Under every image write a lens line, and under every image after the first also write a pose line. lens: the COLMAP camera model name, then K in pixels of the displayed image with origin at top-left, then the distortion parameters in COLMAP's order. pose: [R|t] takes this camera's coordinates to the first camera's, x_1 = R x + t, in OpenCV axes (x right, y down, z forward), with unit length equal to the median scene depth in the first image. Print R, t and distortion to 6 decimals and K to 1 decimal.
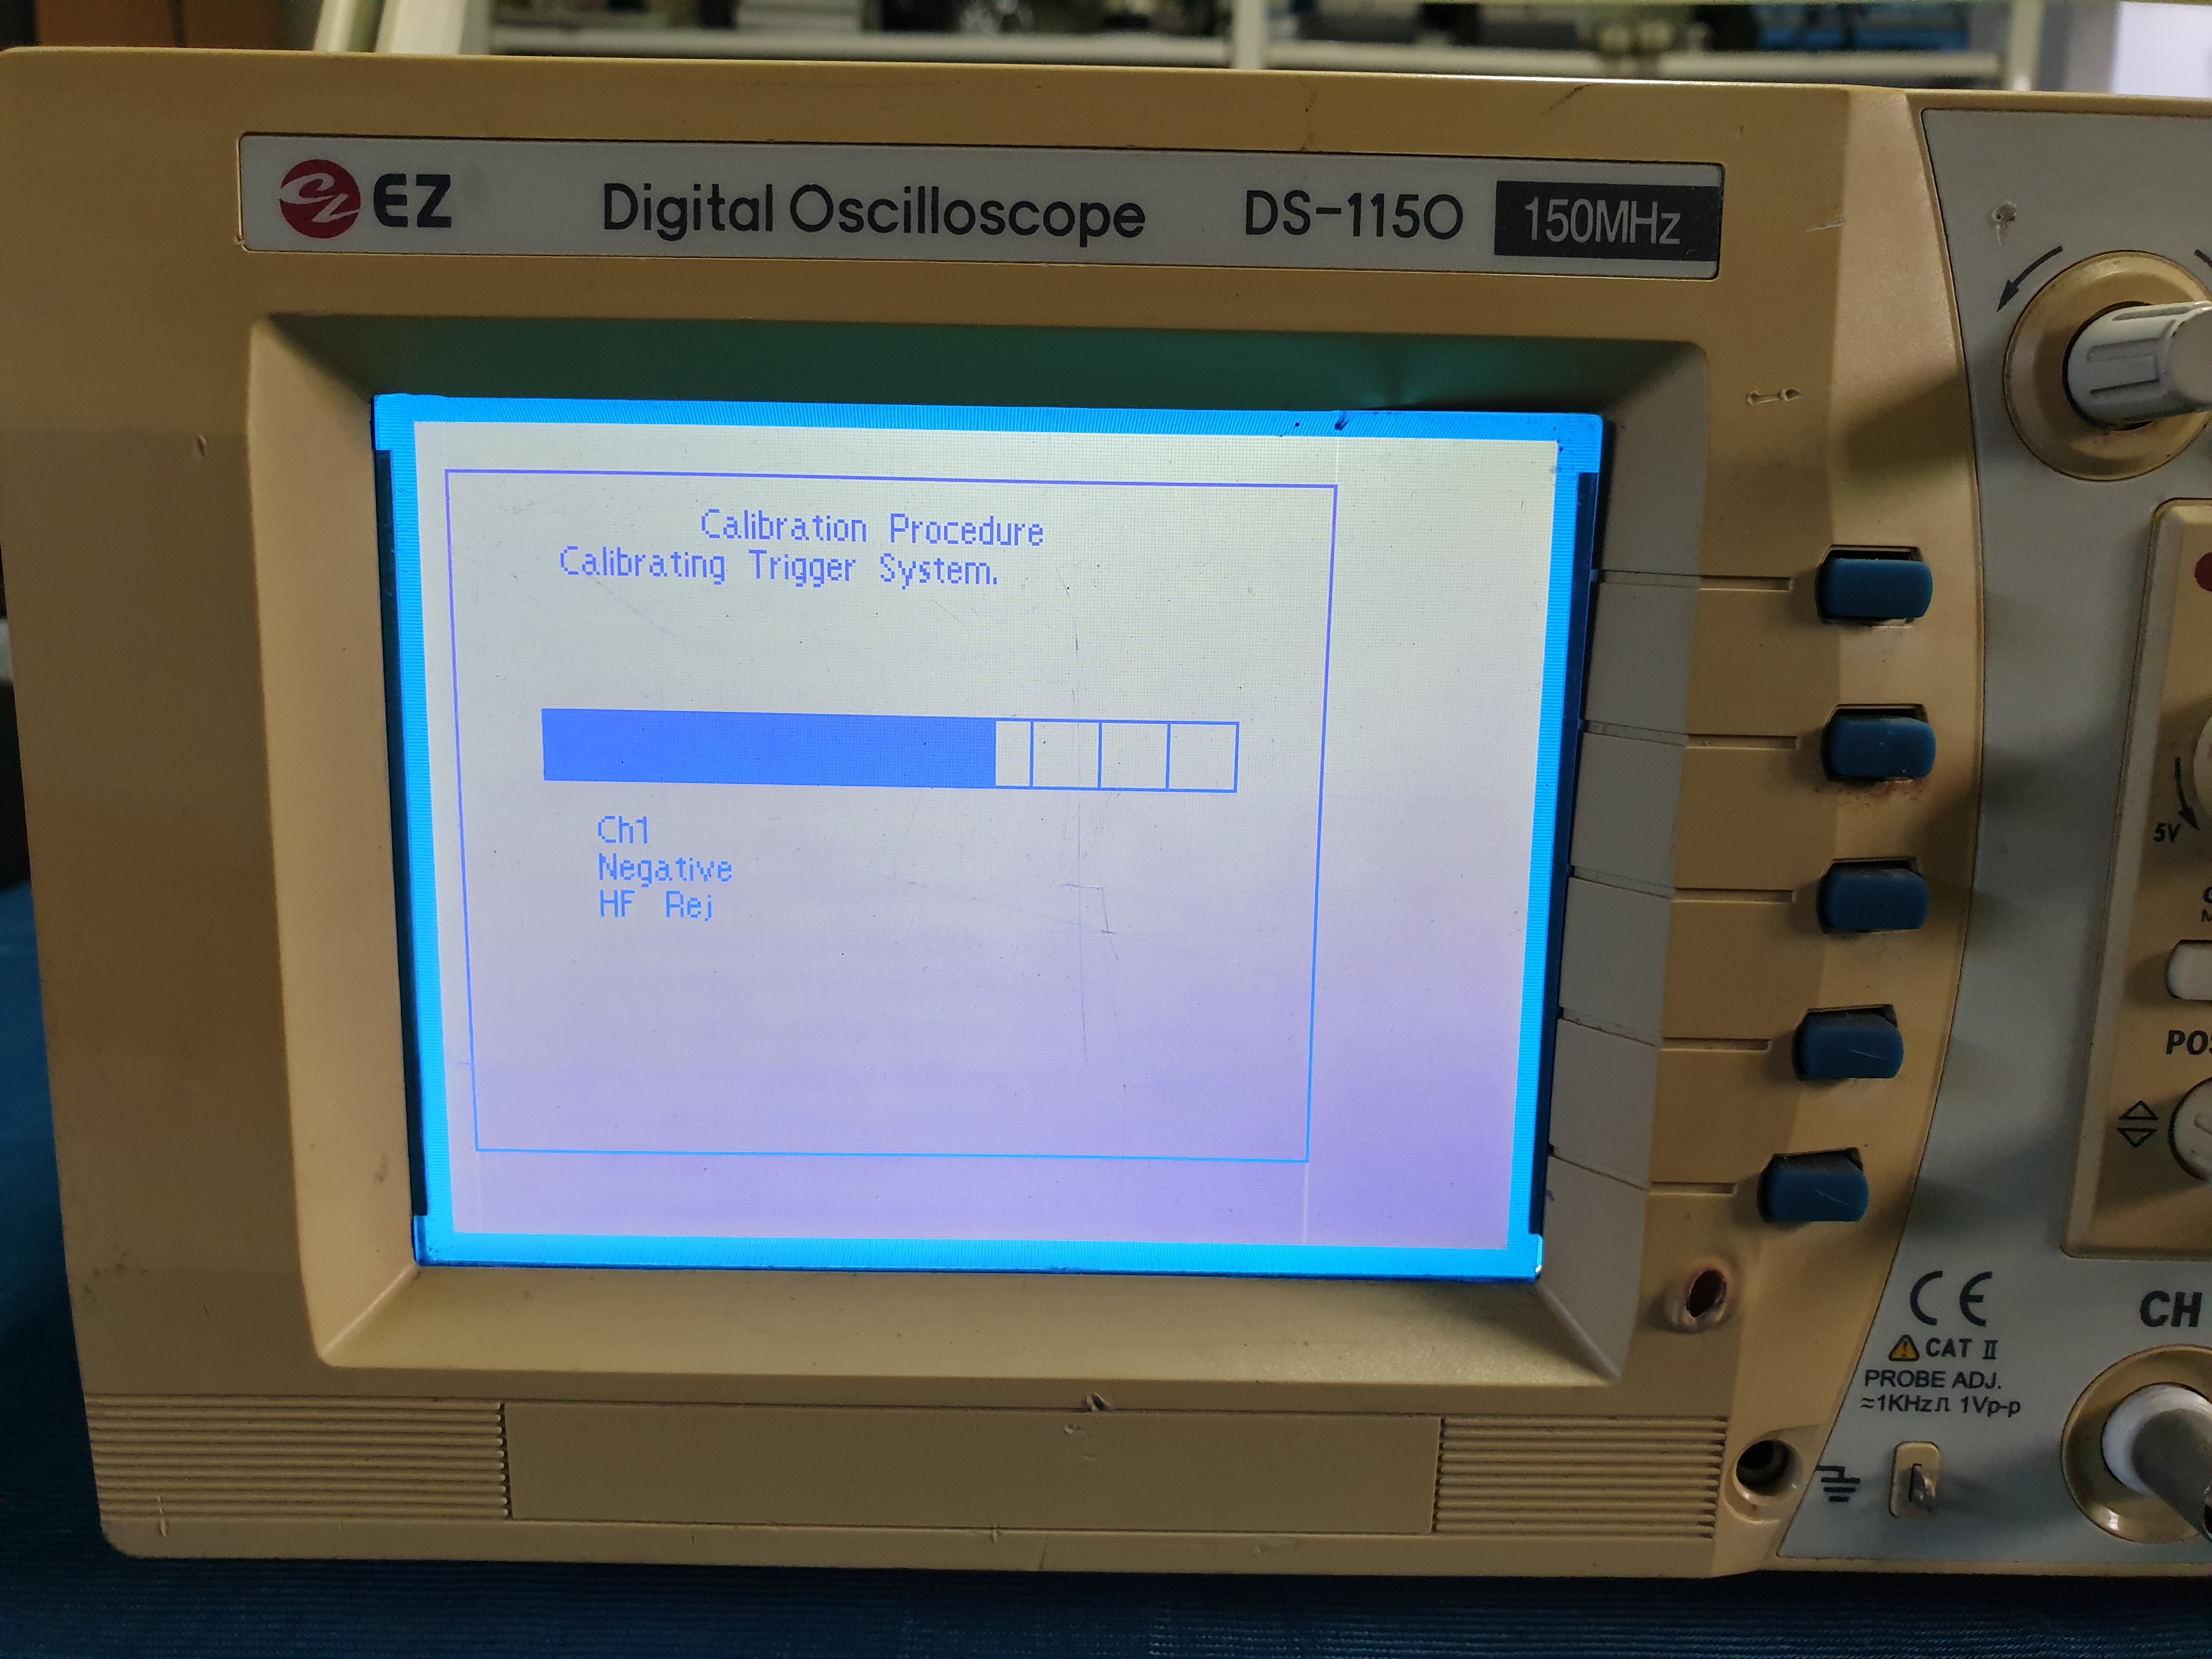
lens RADIAL K [[1789.5, 0, 1096.9], [0, 1789.5, 819.6], [0, 0, 1]] dist [-0.018331, 0.019547]
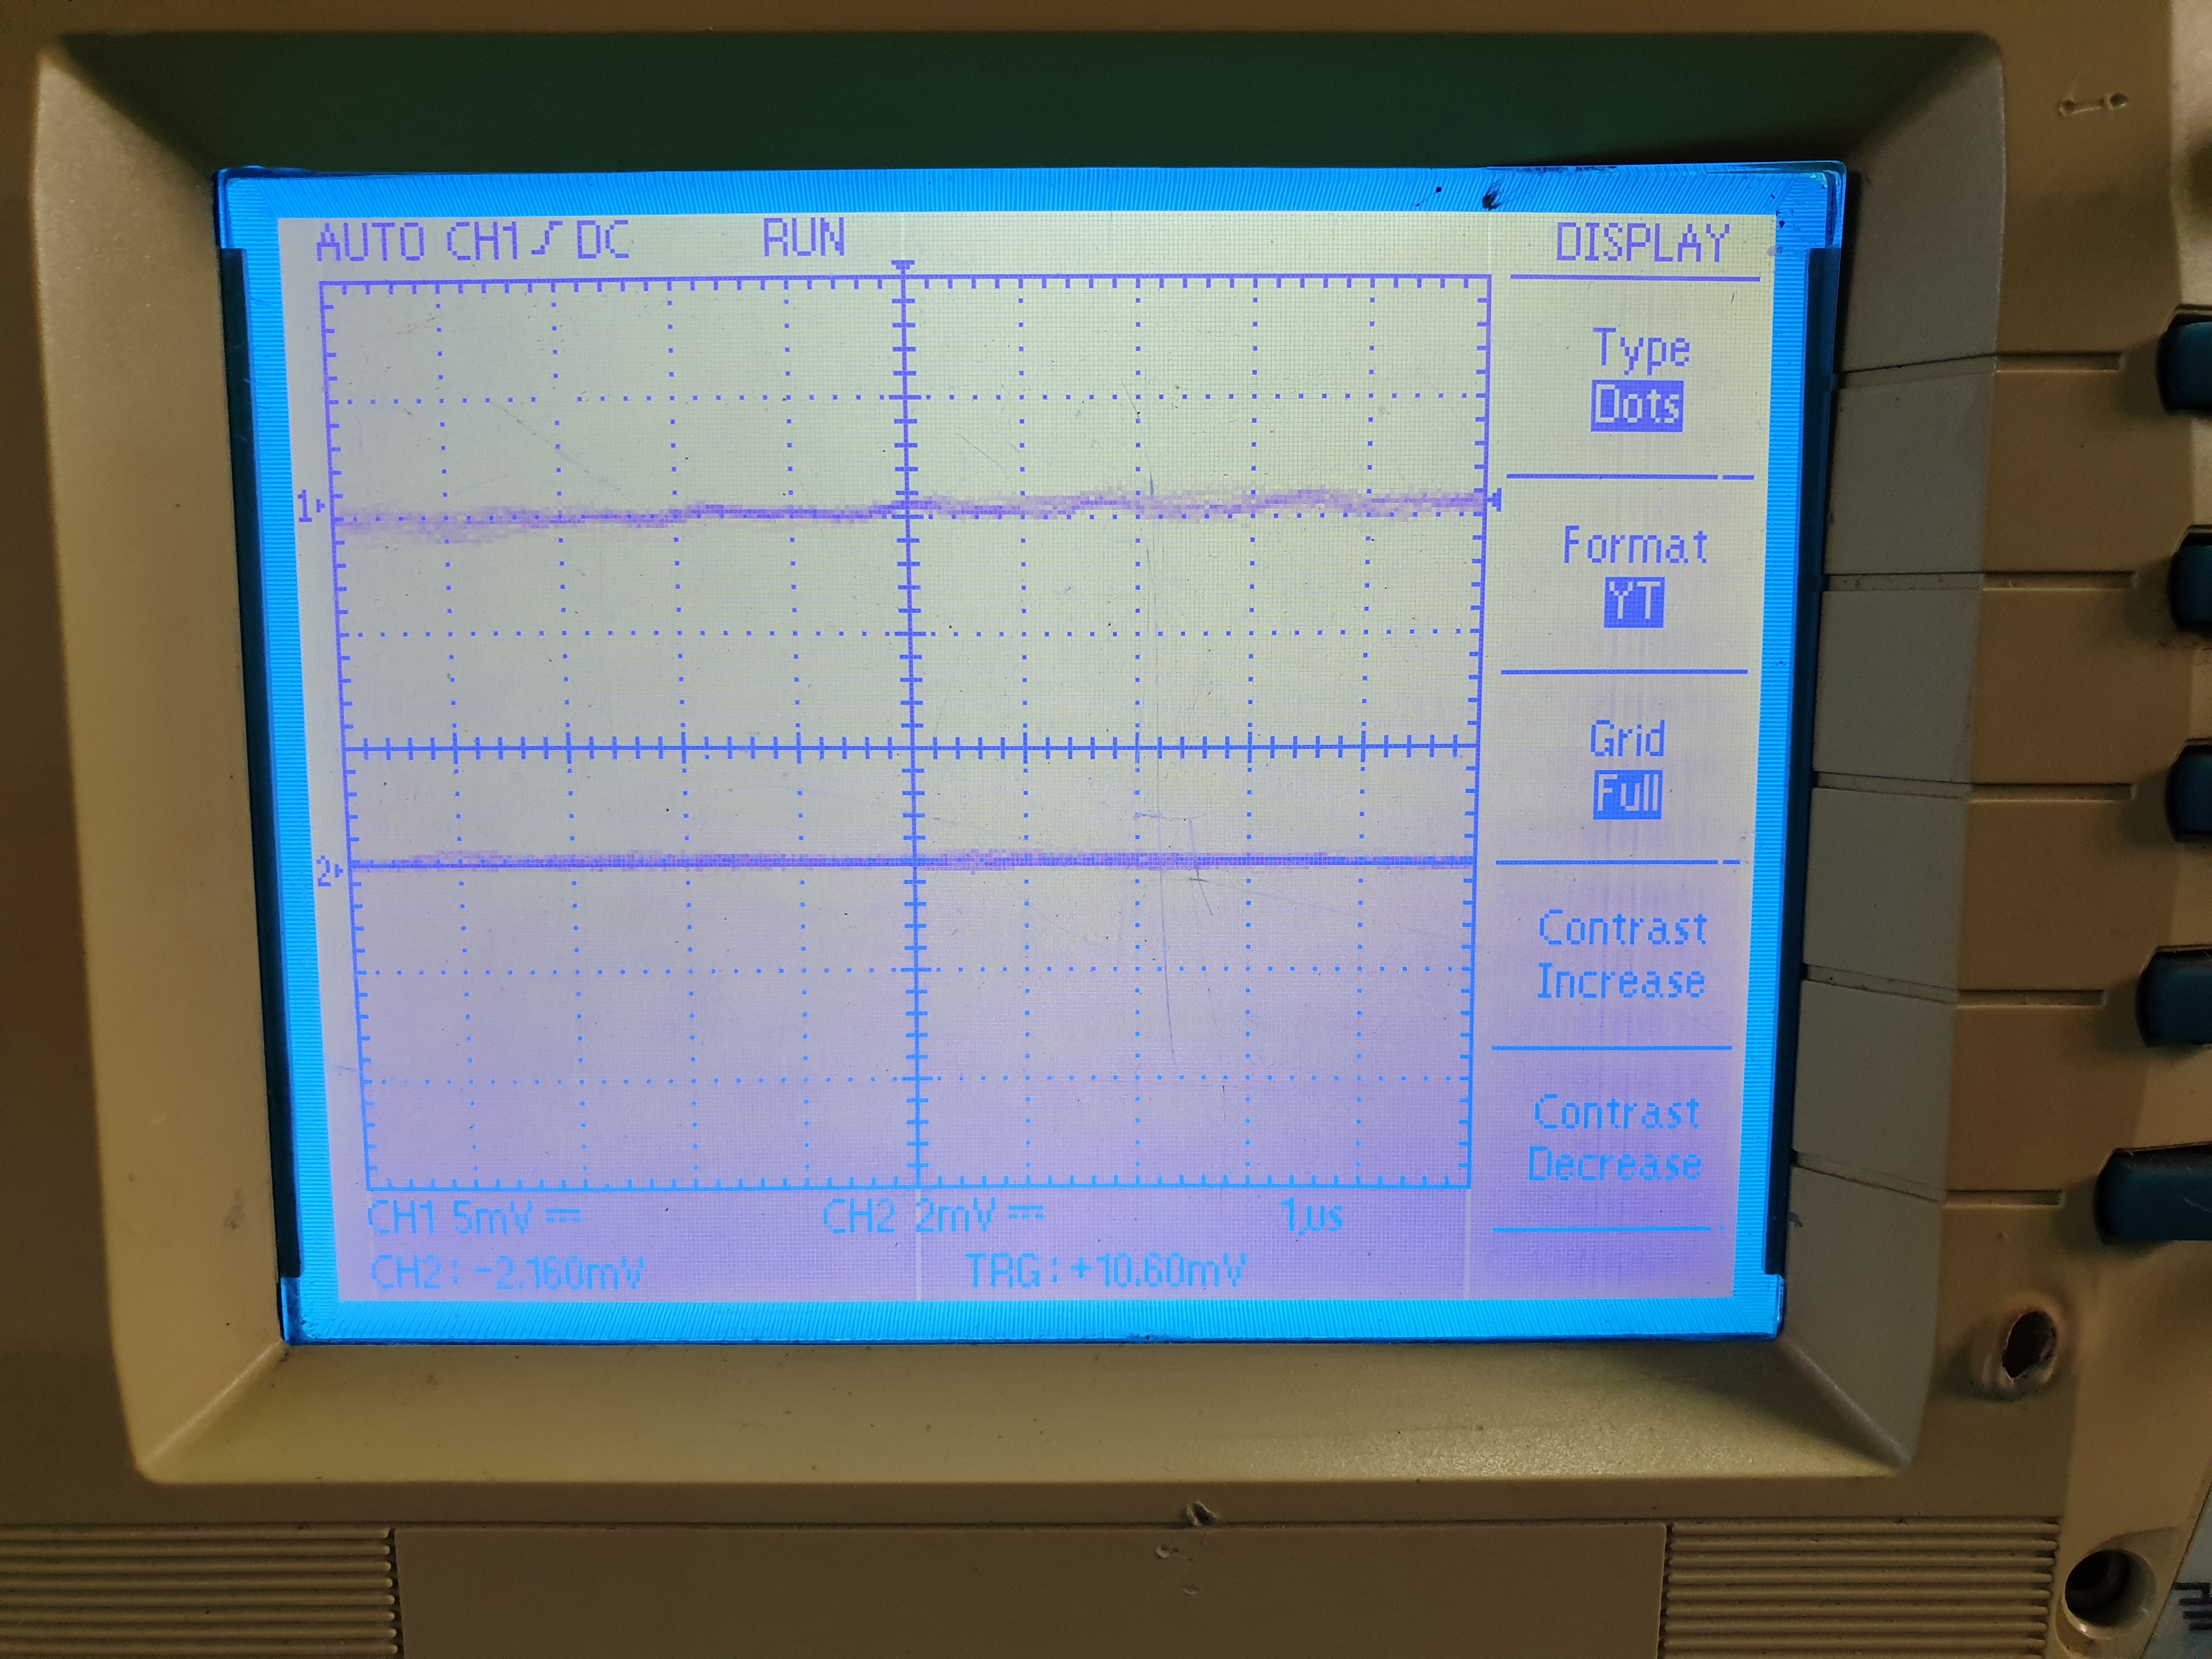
lens RADIAL K [[1789.5, 0, 1113.6], [0, 1789.5, 837.0], [0, 0, 1]] dist [-0.018331, 0.019547]
pose [[0.999784, -0.020402, -0.003859, -0.027428], [0.020130, 0.997950, -0.060756, 0.095426], [0.005091, 0.060665, 0.998145, 0.256913]]
